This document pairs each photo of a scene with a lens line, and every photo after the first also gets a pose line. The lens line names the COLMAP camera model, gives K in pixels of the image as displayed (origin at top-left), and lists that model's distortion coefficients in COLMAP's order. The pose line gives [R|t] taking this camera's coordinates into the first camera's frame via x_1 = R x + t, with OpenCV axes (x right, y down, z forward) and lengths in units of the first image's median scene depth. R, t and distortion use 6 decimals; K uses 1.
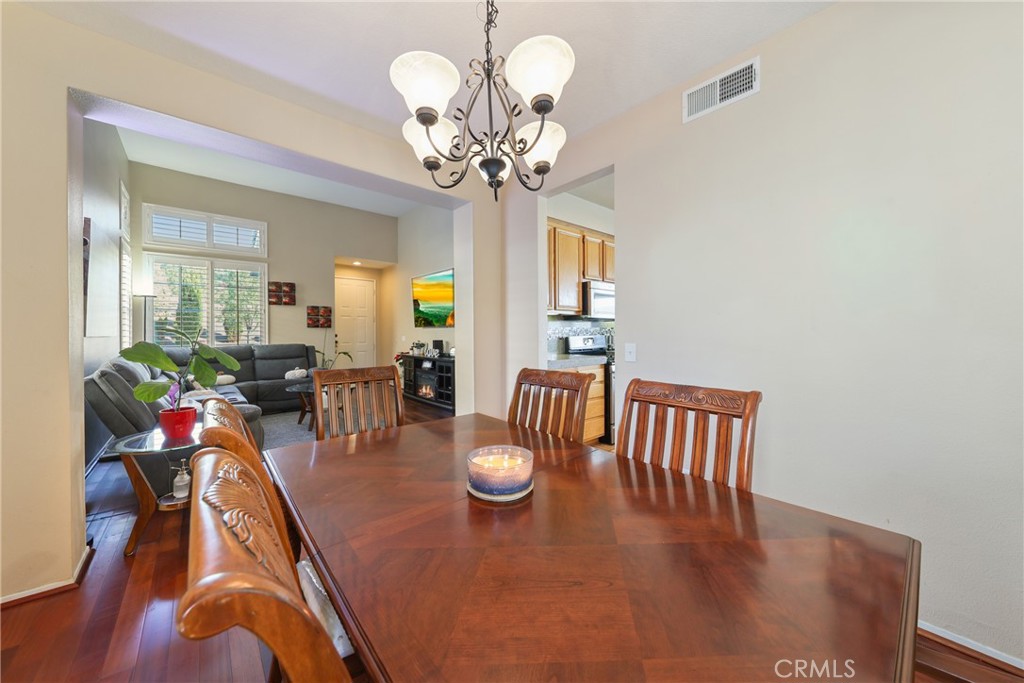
lens RADIAL K [[360.8, 0, 508.6], [0, 360.8, 334.2], [0, 0, 1]] dist [-0.002024, -0.000620]
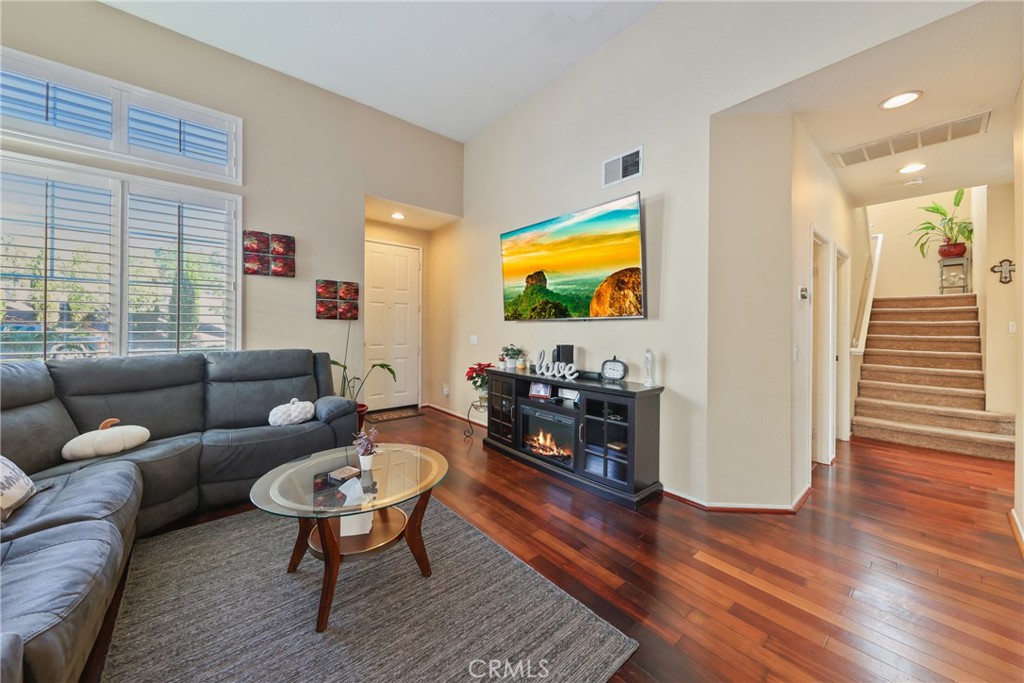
lens RADIAL K [[360.8, 0, 515.5], [0, 360.8, 327.8], [0, 0, 1]] dist [-0.002024, -0.000620]
pose [[0.999934, 0.010919, 0.003661, -0.266368], [-0.010888, 0.999904, -0.008567, -0.003701], [-0.003754, 0.008526, 0.999957, 0.467466]]
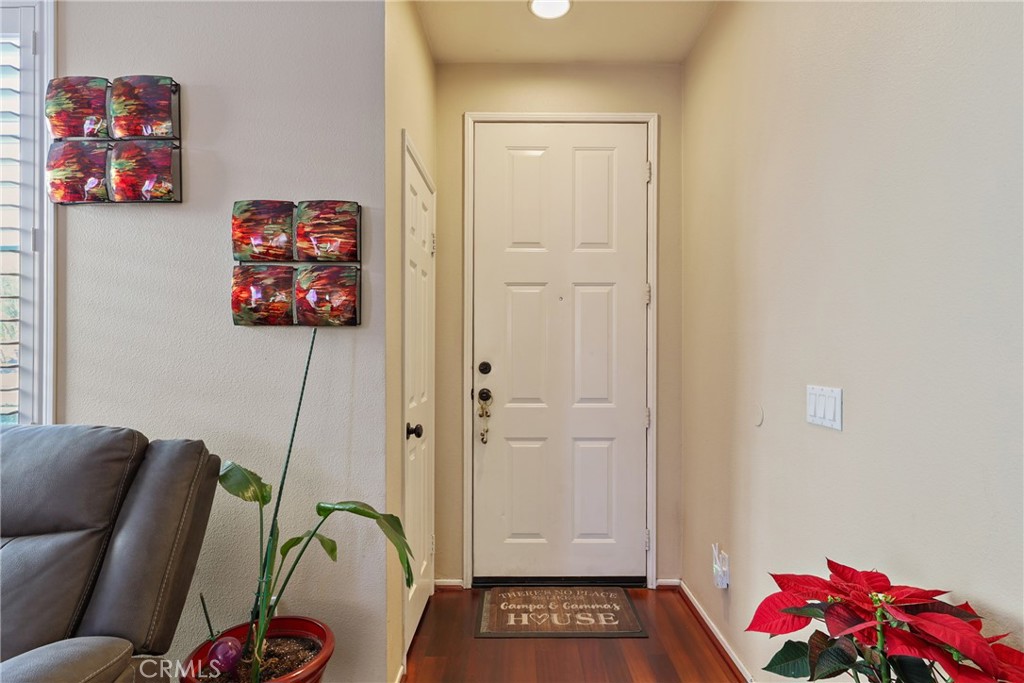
lens RADIAL K [[465.4, 0, 547.5], [0, 465.4, 353.5], [0, 0, 1]] dist [-0.001661, 0.001084]
pose [[0.759319, 0.004239, -0.650705, -0.307468], [-0.008582, 0.999957, -0.003500, -0.005839], [0.650662, 0.008243, 0.759322, 0.968207]]
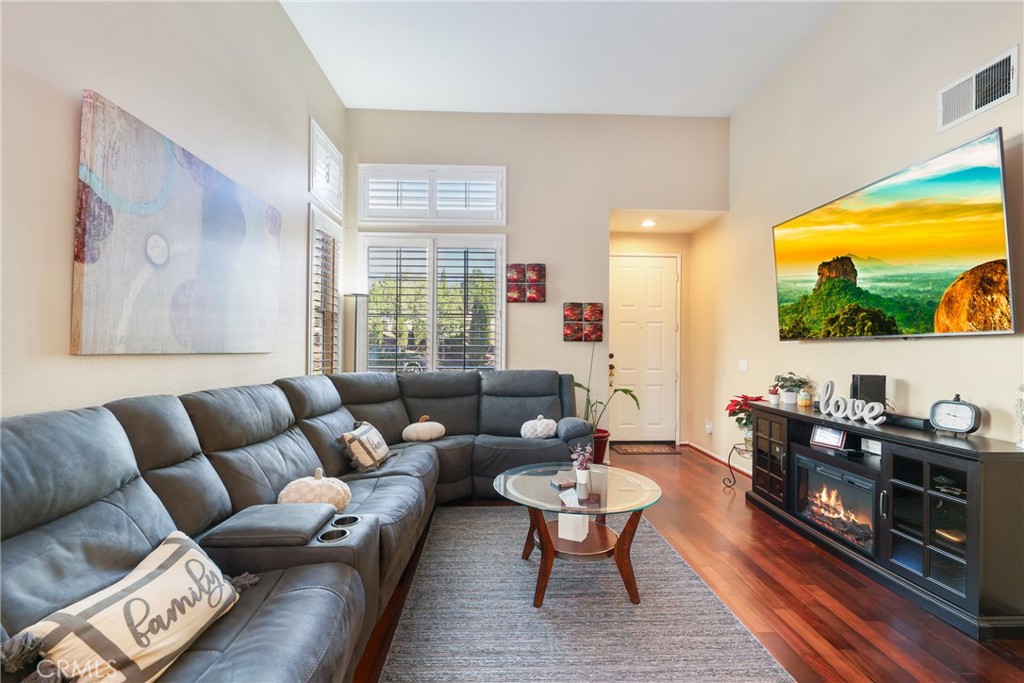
lens RADIAL K [[447.7, 0, 511.9], [0, 447.7, 345.1], [0, 0, 1]] dist [0.000369, -0.000519]
pose [[0.781963, 0.004440, -0.623309, -0.193362], [-0.014857, 0.999823, -0.011517, -0.003438], [0.623148, 0.018267, 0.781891, 0.420712]]
